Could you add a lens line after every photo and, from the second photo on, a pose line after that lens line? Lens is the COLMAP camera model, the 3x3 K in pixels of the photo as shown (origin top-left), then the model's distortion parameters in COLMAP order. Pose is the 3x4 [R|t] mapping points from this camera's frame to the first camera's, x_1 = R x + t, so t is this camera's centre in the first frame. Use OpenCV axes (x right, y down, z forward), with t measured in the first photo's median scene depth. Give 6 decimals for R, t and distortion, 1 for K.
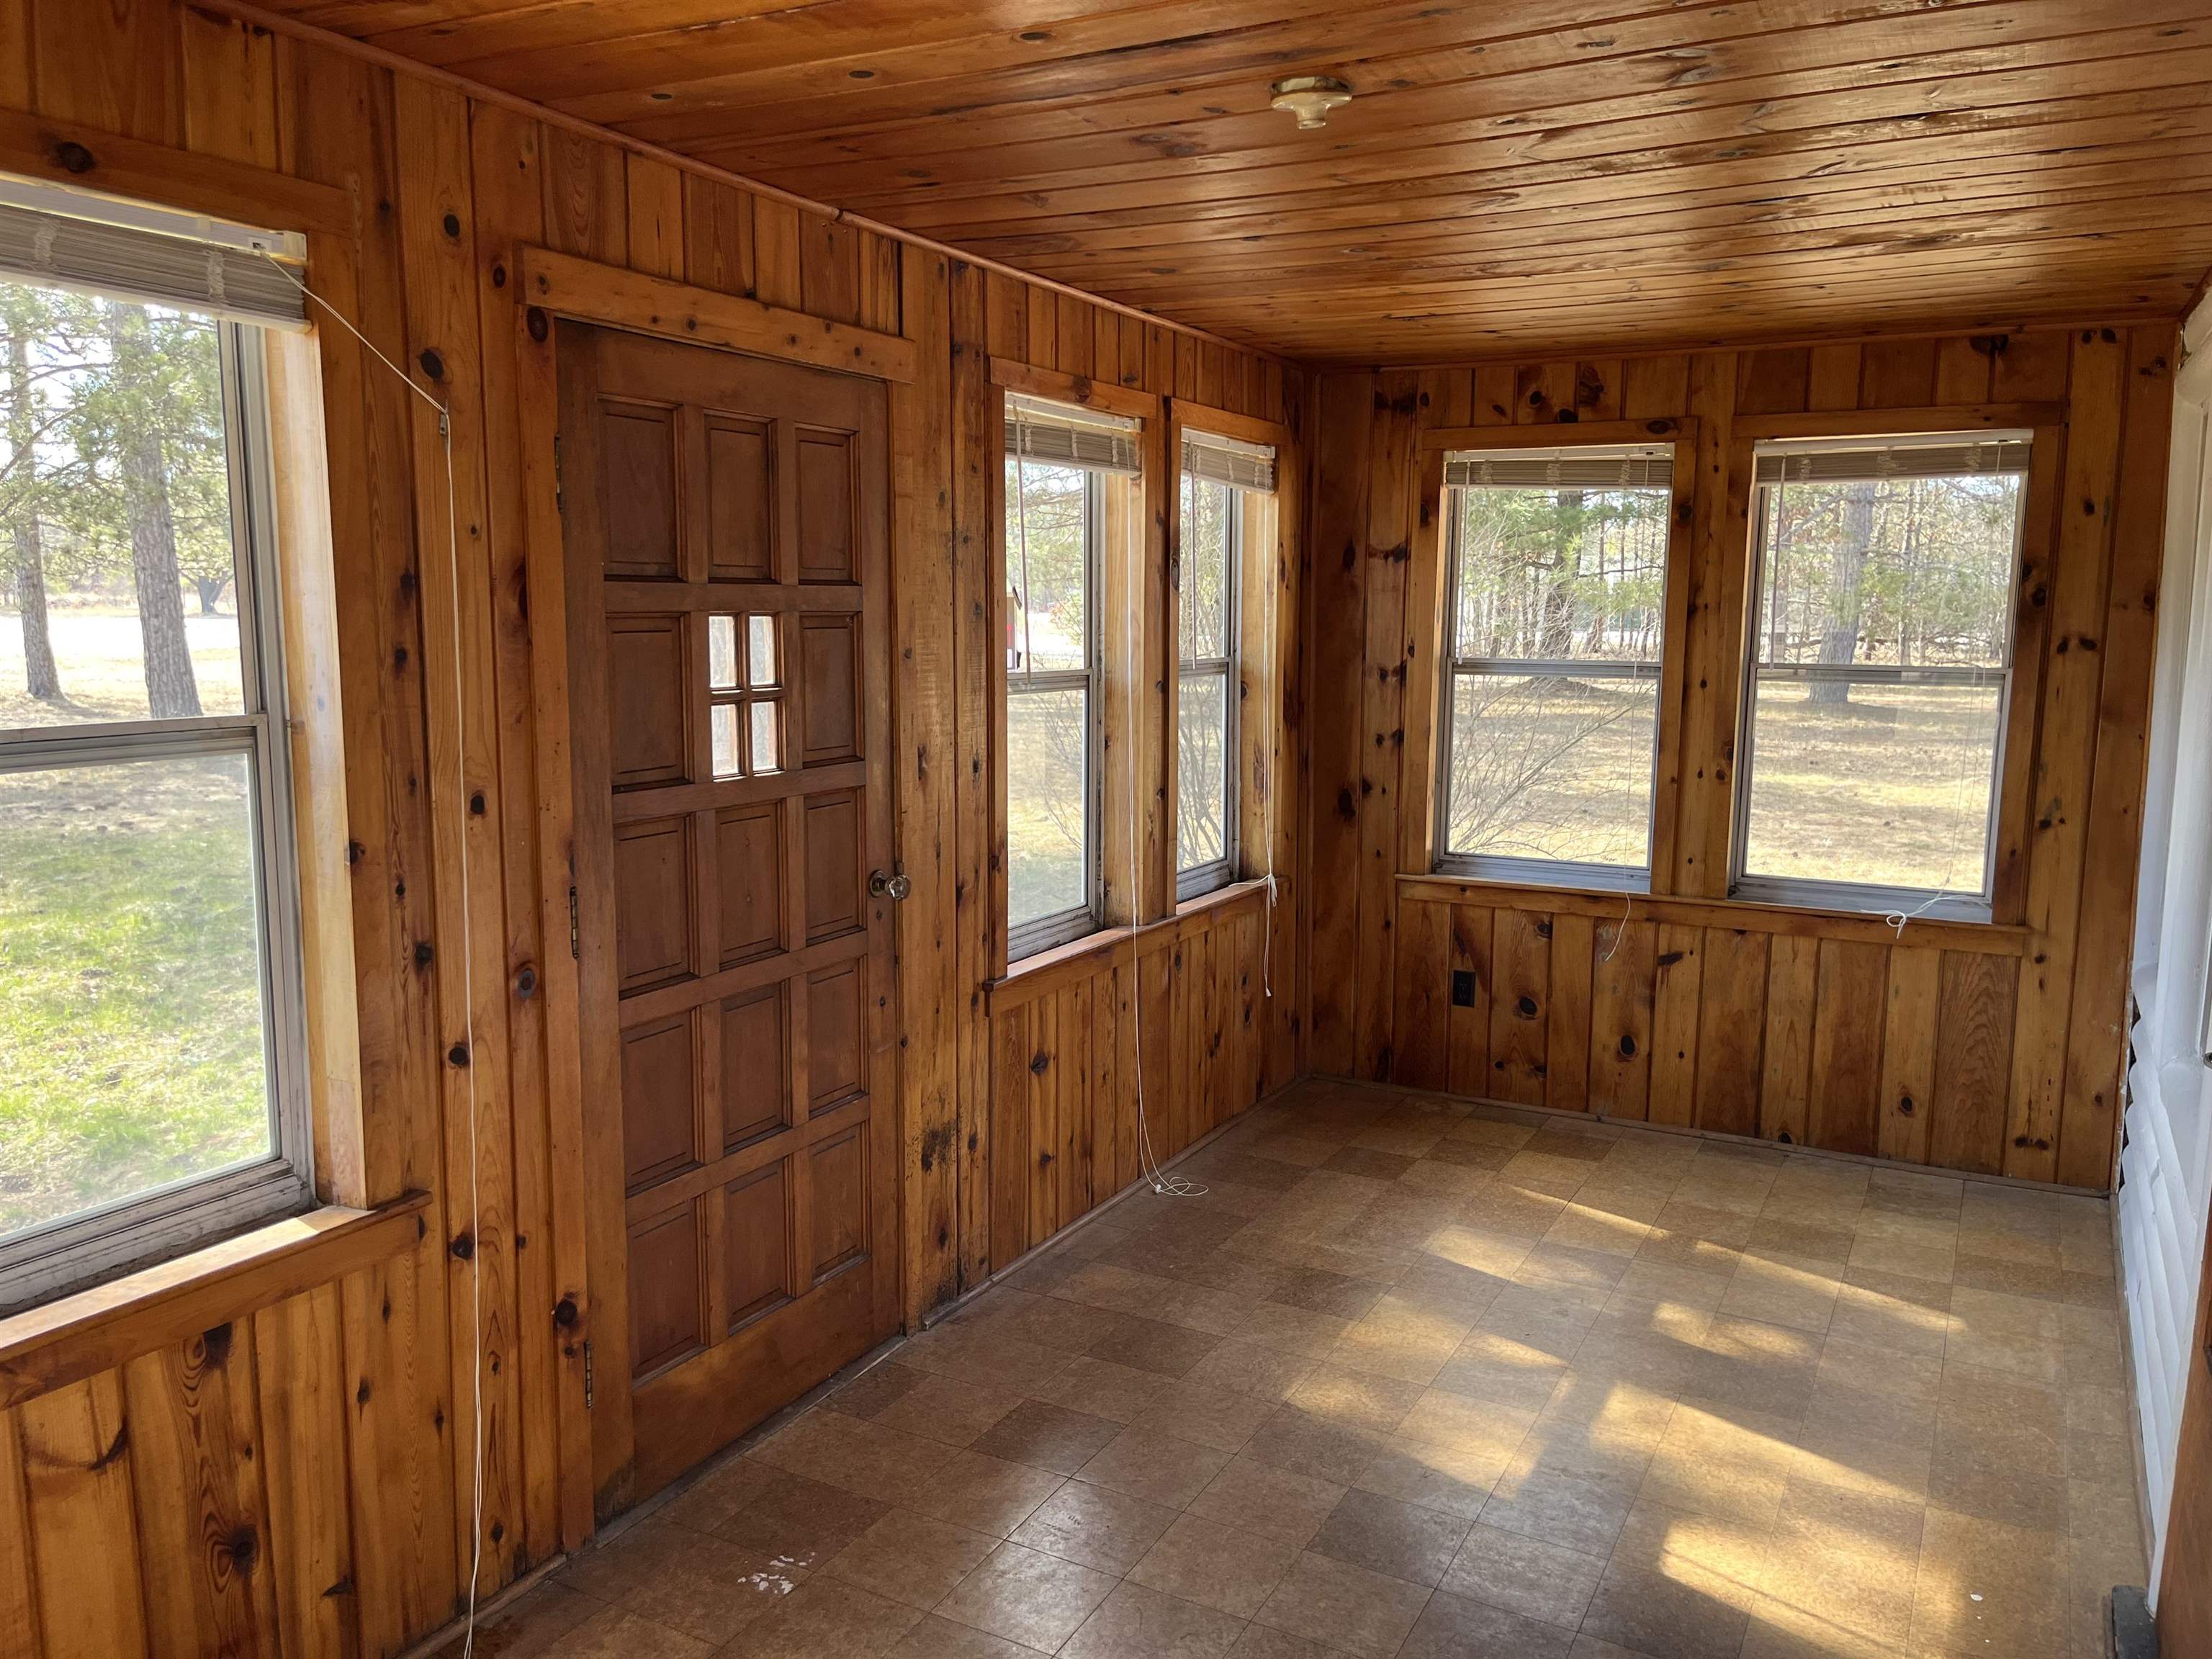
lens RADIAL K [[1708.6, 0, 1105.9], [0, 1708.6, 868.3], [0, 0, 1]] dist [0.181202, -0.235558]
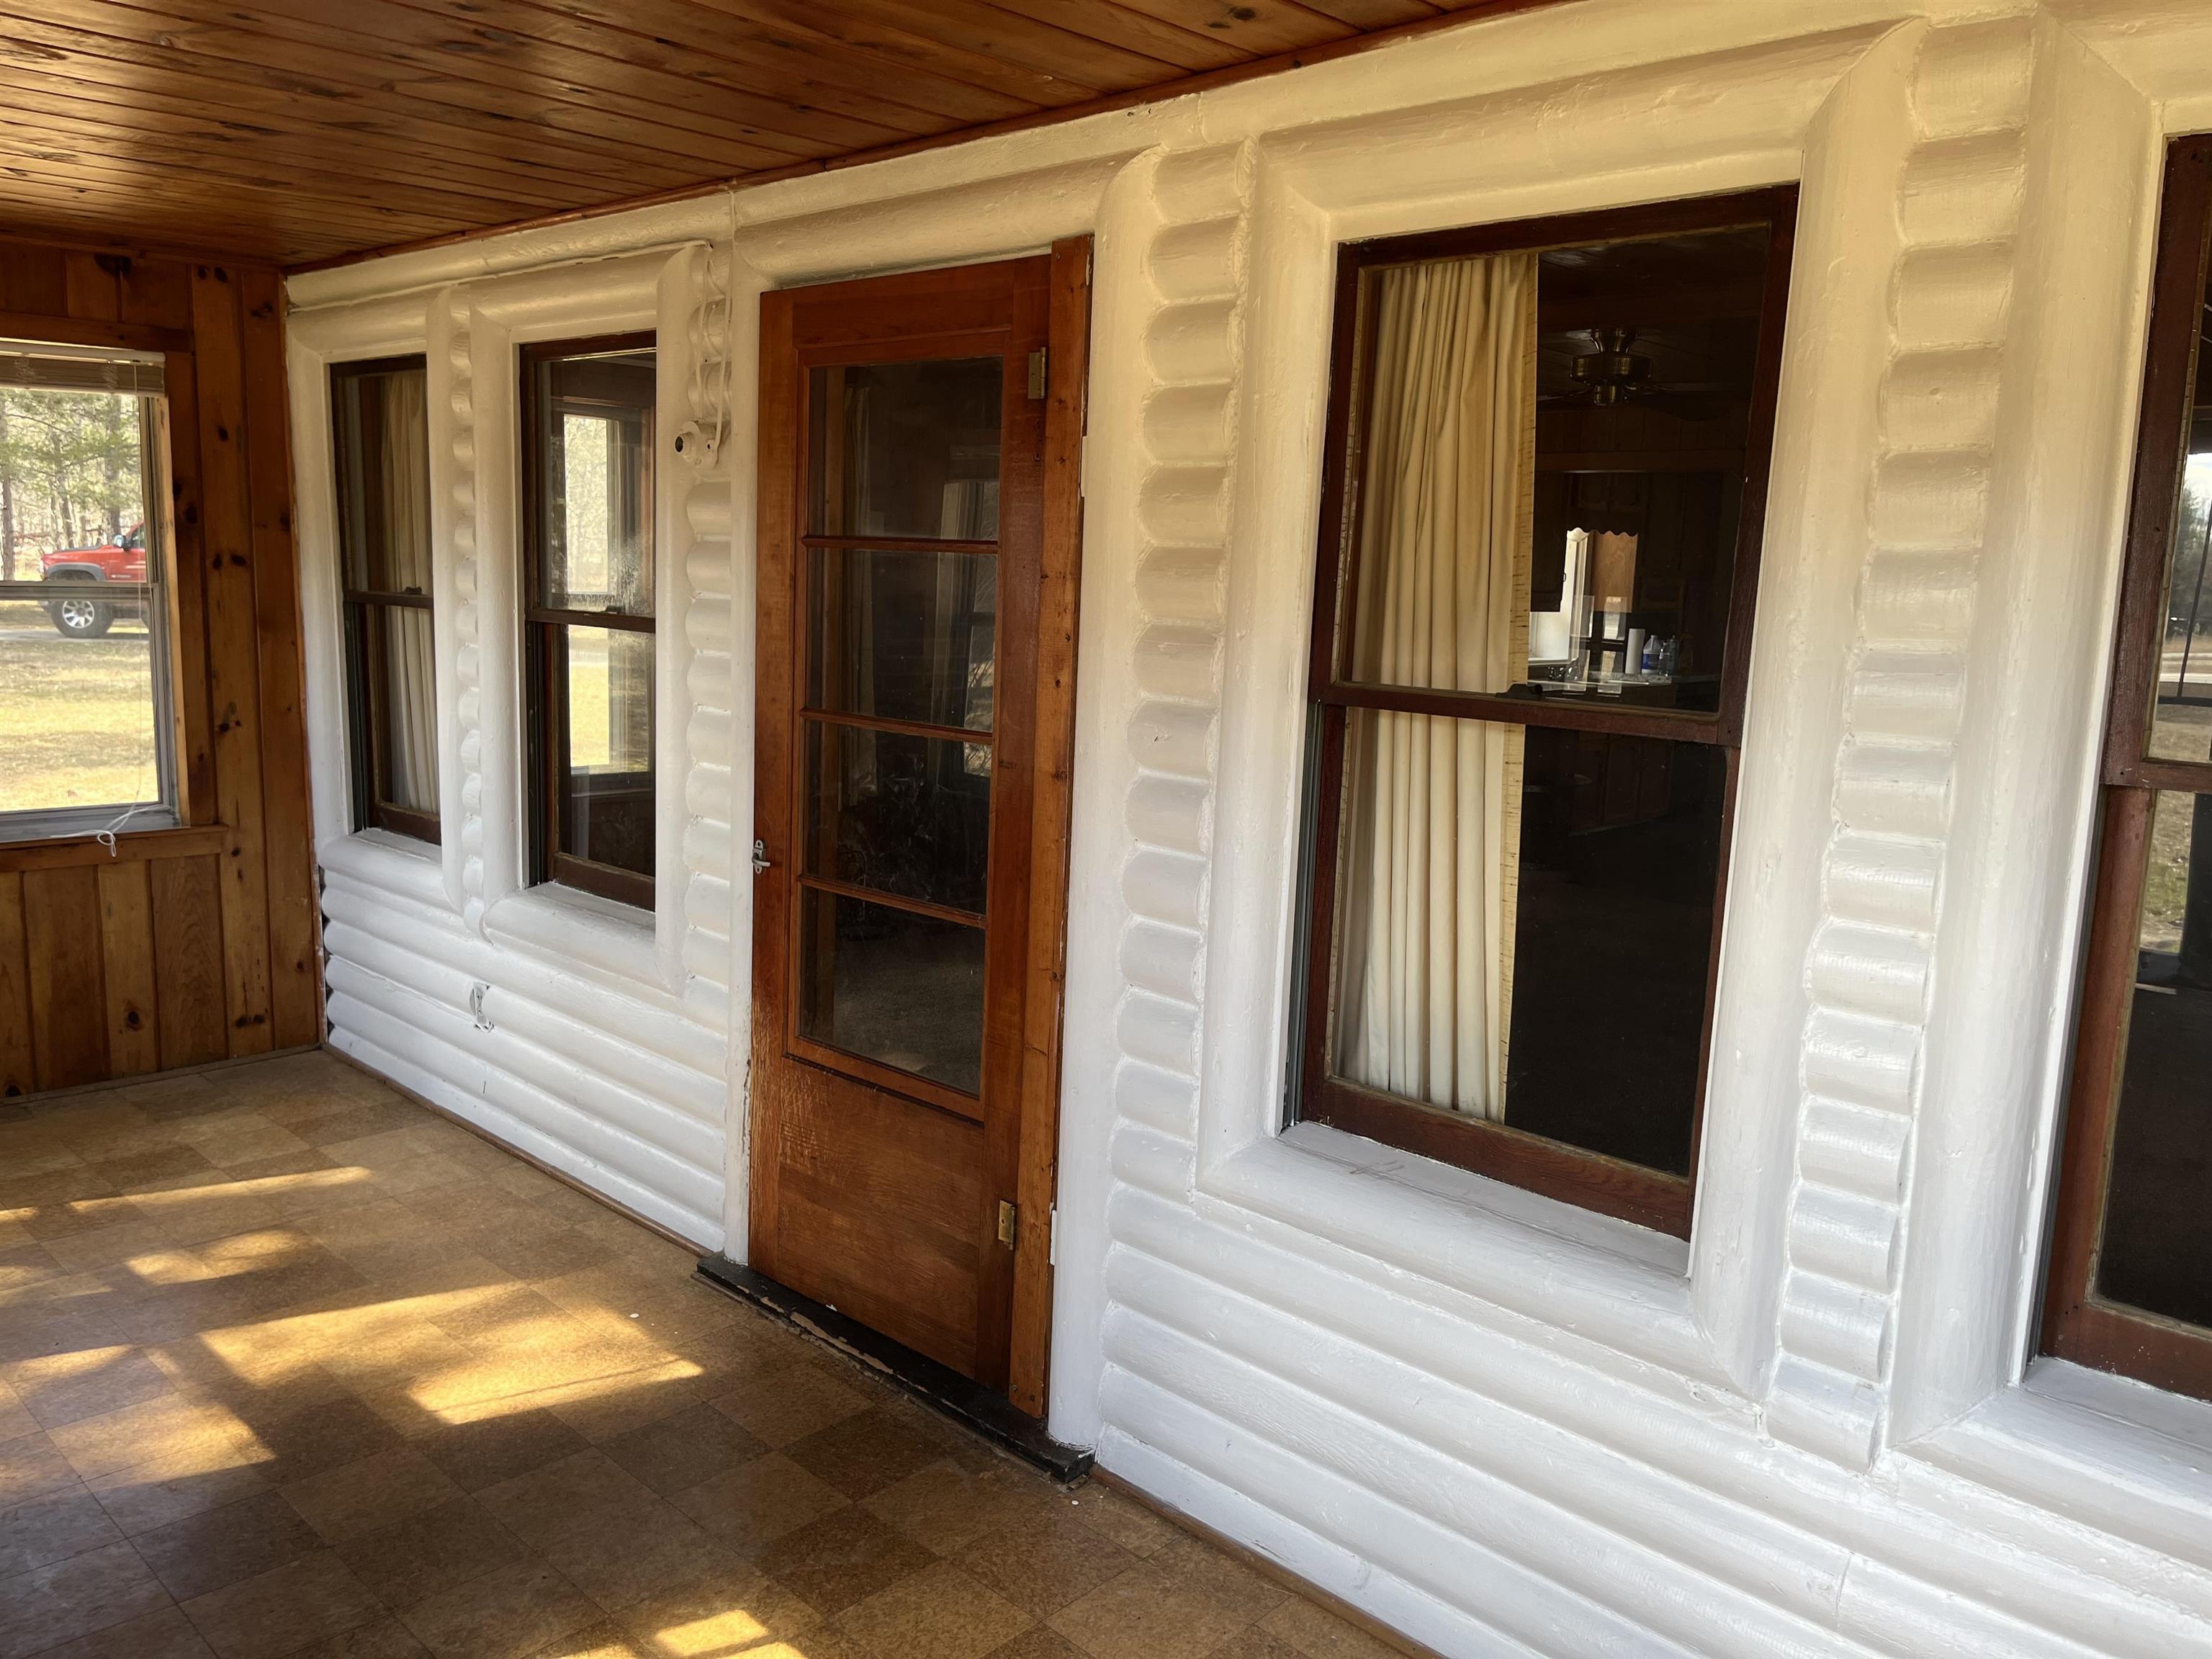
lens RADIAL K [[1708.6, 0, 1105.9], [0, 1708.6, 868.3], [0, 0, 1]] dist [0.181202, -0.235558]
pose [[0.278894, -0.170950, 0.944984, -0.352985], [0.120944, 0.982446, 0.142032, -0.028530], [-0.952675, 0.074678, 0.294674, 0.174606]]
